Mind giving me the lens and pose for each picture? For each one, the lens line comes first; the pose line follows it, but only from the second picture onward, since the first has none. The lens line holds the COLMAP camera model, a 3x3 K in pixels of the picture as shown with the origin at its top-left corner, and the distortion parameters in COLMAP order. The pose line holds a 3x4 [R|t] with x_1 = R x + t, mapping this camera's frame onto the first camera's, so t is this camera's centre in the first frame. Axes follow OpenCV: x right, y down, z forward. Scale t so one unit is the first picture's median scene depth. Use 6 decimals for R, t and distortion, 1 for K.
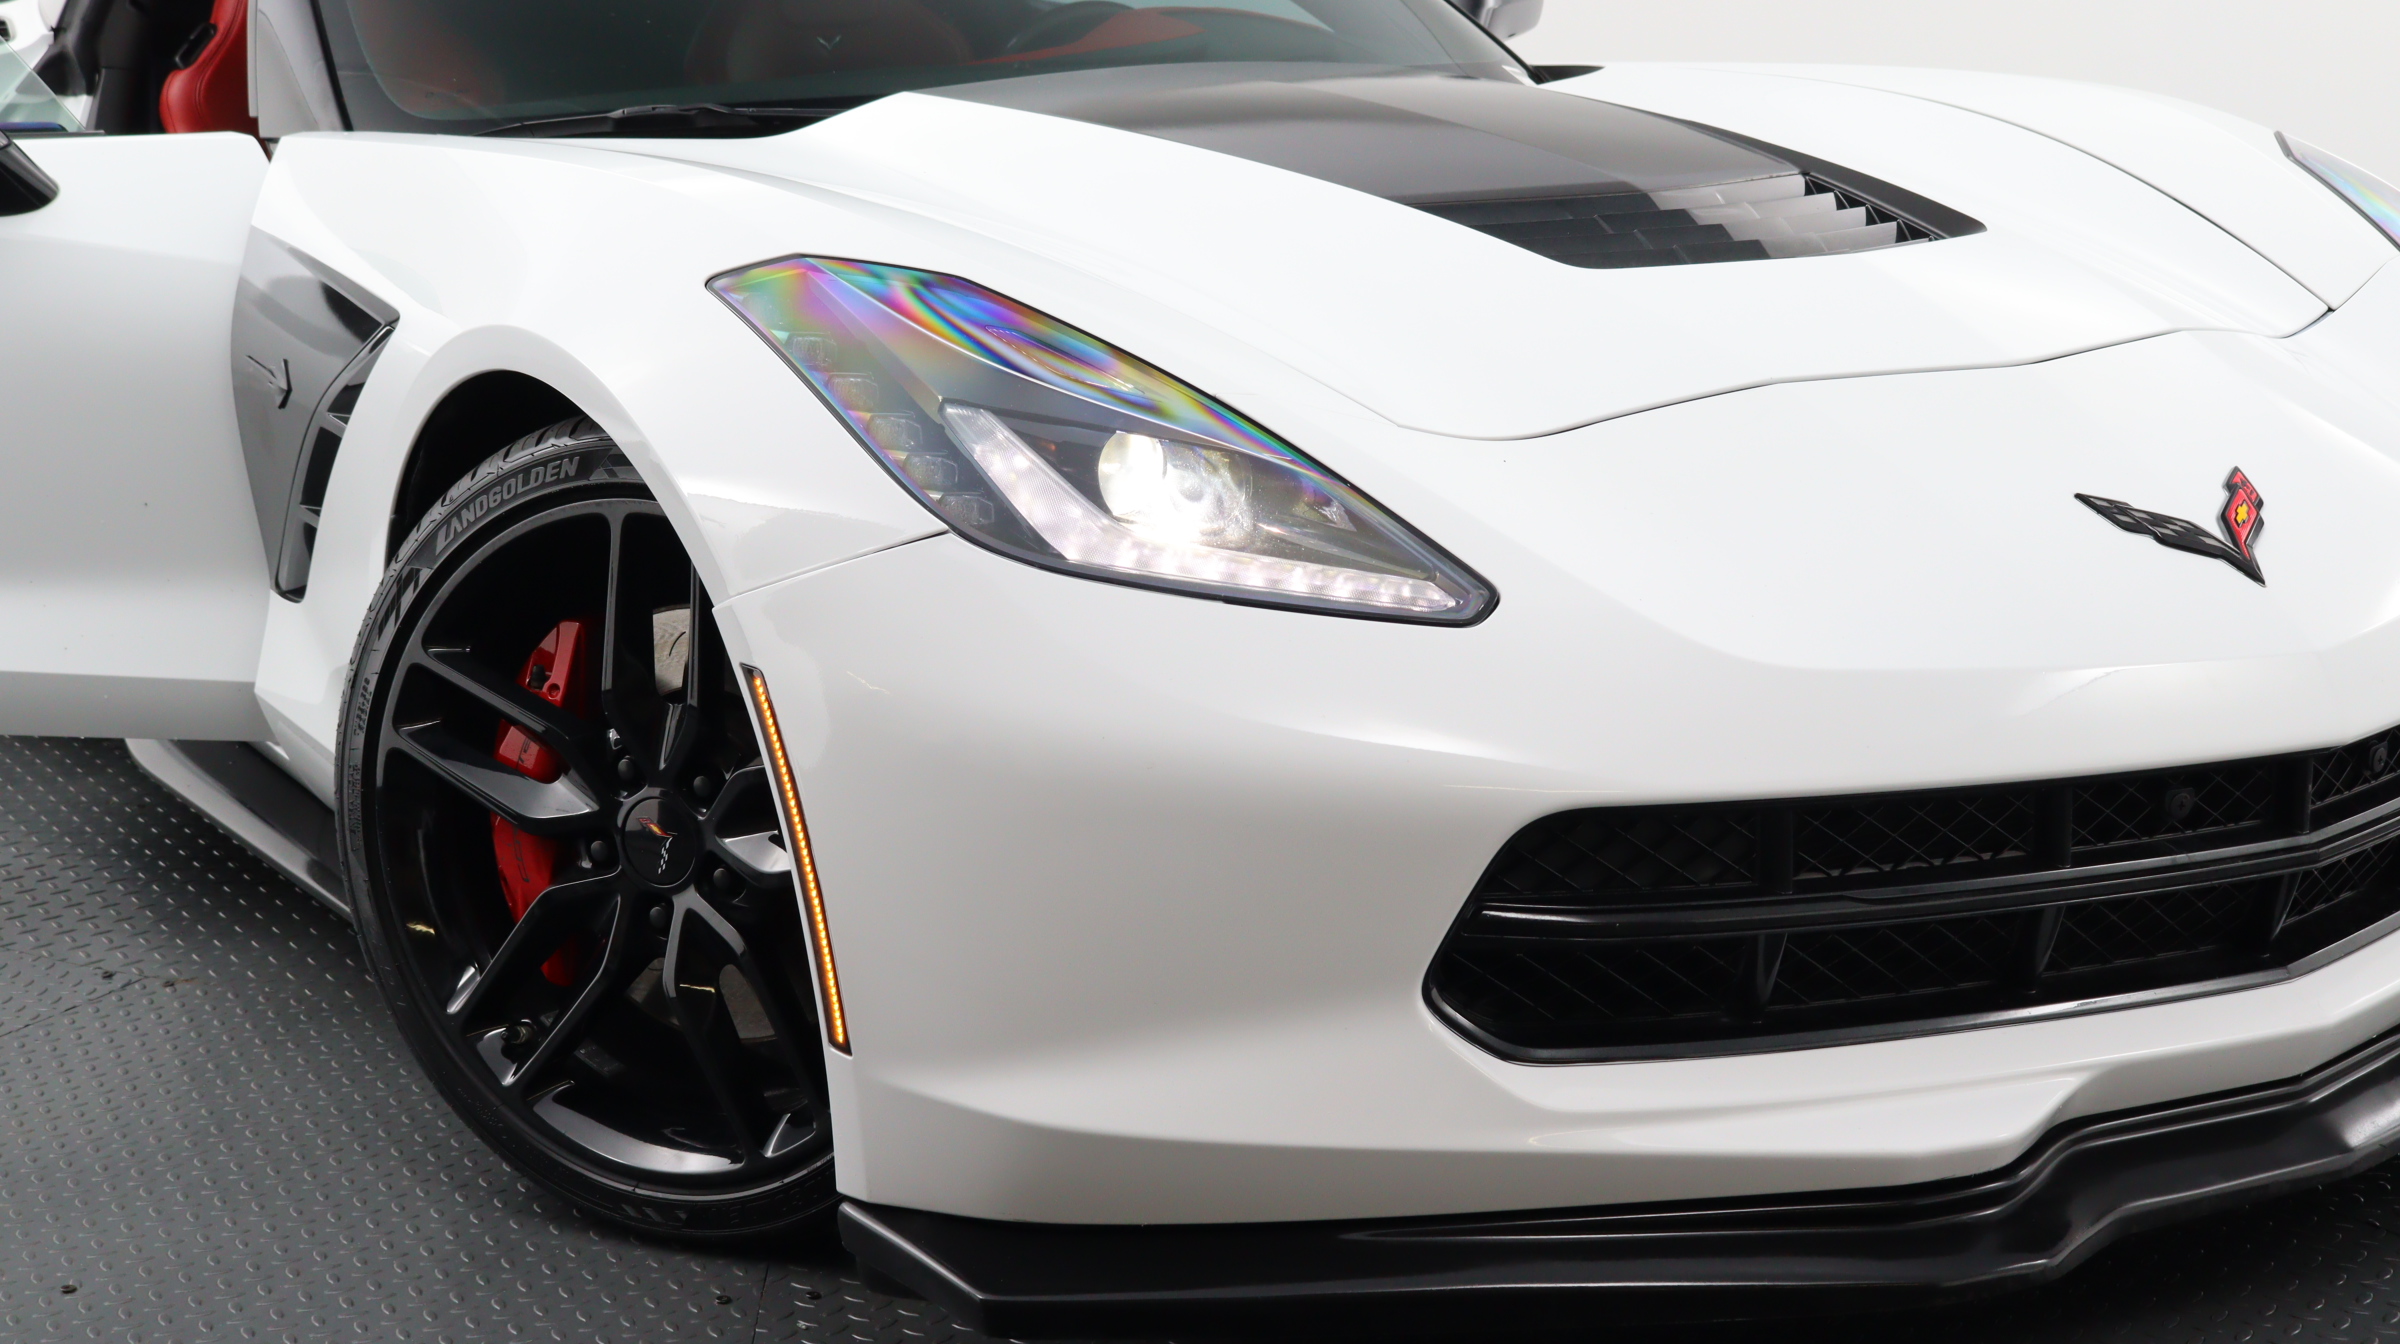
lens RADIAL K [[3375.4, 0, 1200.0], [0, 3375.4, 672.0], [0, 0, 1]] dist [-0.001530, -0.047947]
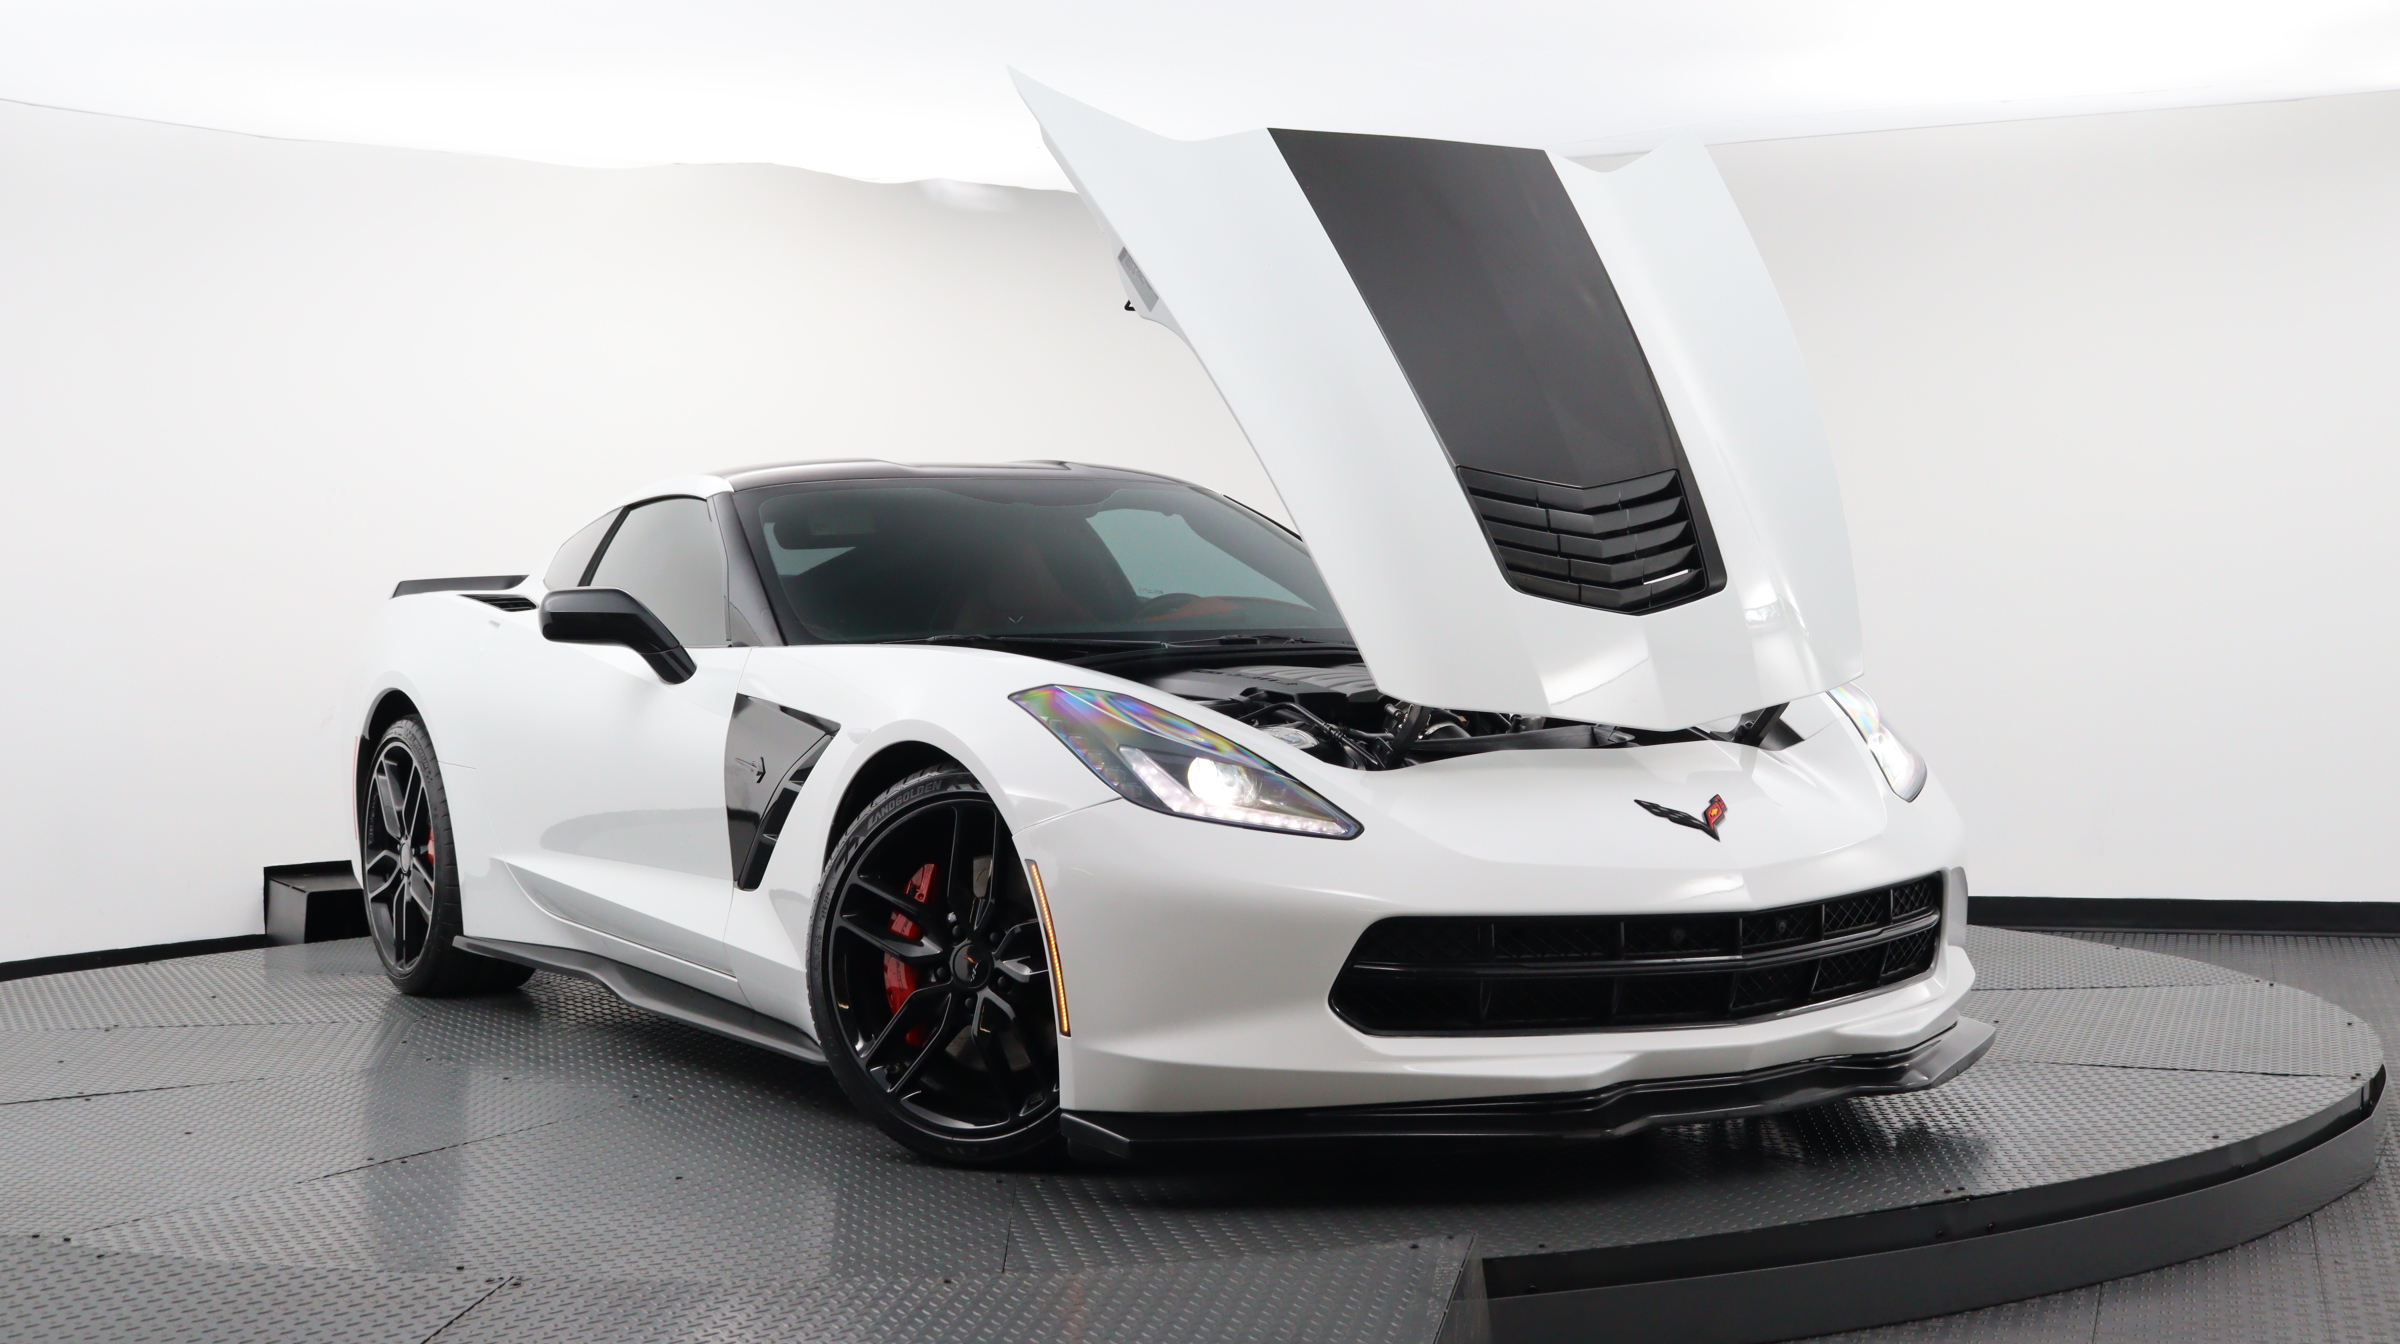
lens RADIAL K [[3409.1, 0, 1200.0], [0, 3409.1, 672.0], [0, 0, 1]] dist [0.029191, 0.032706]
pose [[0.999722, 0.016672, -0.016673, 0.013068], [-0.019559, 0.981291, -0.191533, 0.279686], [0.013167, 0.191806, 0.981345, -1.126943]]
